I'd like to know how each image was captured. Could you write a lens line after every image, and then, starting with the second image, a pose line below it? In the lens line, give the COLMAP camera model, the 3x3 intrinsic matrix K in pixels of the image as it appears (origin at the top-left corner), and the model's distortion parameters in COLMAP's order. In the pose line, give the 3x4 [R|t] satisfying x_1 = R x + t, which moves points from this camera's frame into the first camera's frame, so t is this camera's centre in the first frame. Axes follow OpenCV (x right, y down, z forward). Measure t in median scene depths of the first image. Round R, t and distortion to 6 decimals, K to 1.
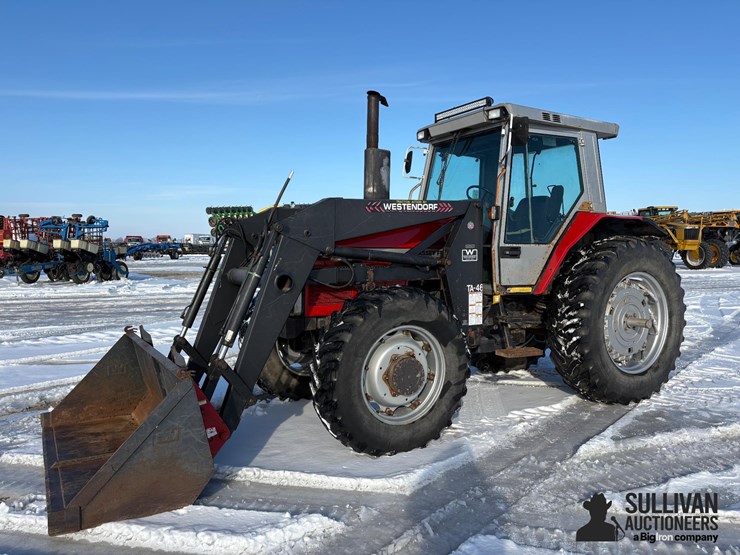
lens RADIAL K [[556.7, 0, 366.9], [0, 556.7, 274.5], [0, 0, 1]] dist [0.073189, -0.081043]
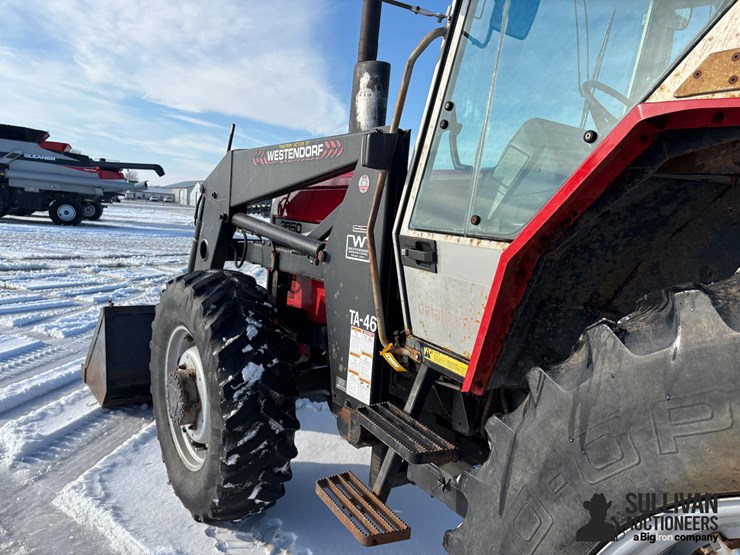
lens RADIAL K [[556.7, 0, 366.9], [0, 556.7, 274.5], [0, 0, 1]] dist [0.073189, -0.081043]
pose [[0.094599, 0.118274, -0.988465, 0.631927], [-0.124204, 0.986561, 0.106160, -0.061341], [0.987737, 0.112729, 0.108018, 0.933494]]
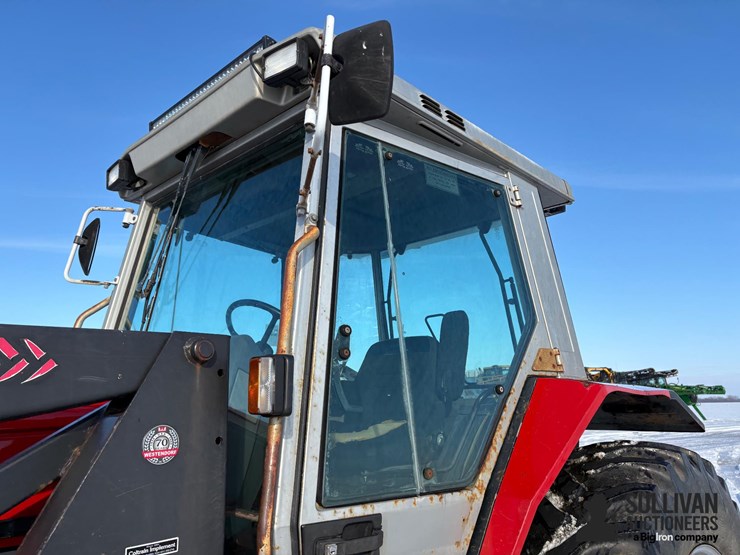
lens RADIAL K [[556.7, 0, 366.9], [0, 556.7, 274.5], [0, 0, 1]] dist [0.073189, -0.081043]
pose [[0.964362, 0.041819, 0.261260, 0.197138], [0.032253, 0.961486, -0.272956, -0.086668], [-0.262613, 0.271655, 0.925872, 0.736113]]
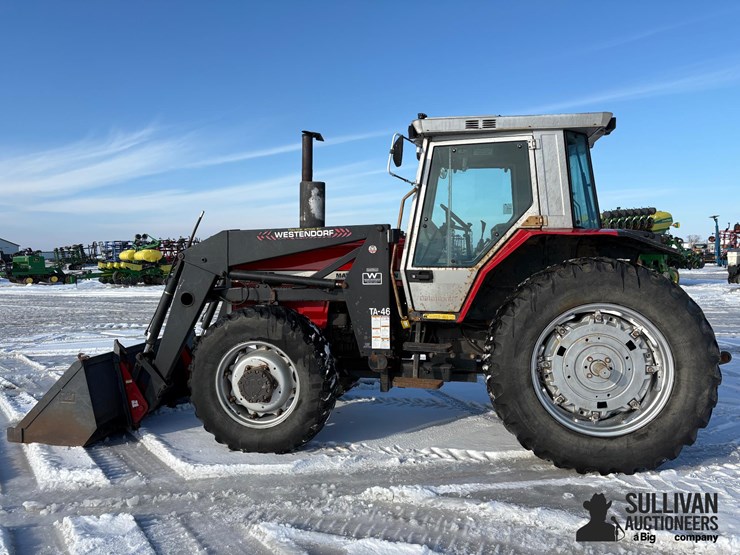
lens RADIAL K [[556.7, 0, 366.9], [0, 556.7, 274.5], [0, 0, 1]] dist [0.073189, -0.081043]
pose [[0.758017, 0.014995, -0.652063, 0.806559], [-0.022810, 0.999734, -0.003526, -0.037264], [0.651836, 0.017546, 0.758157, 0.230090]]
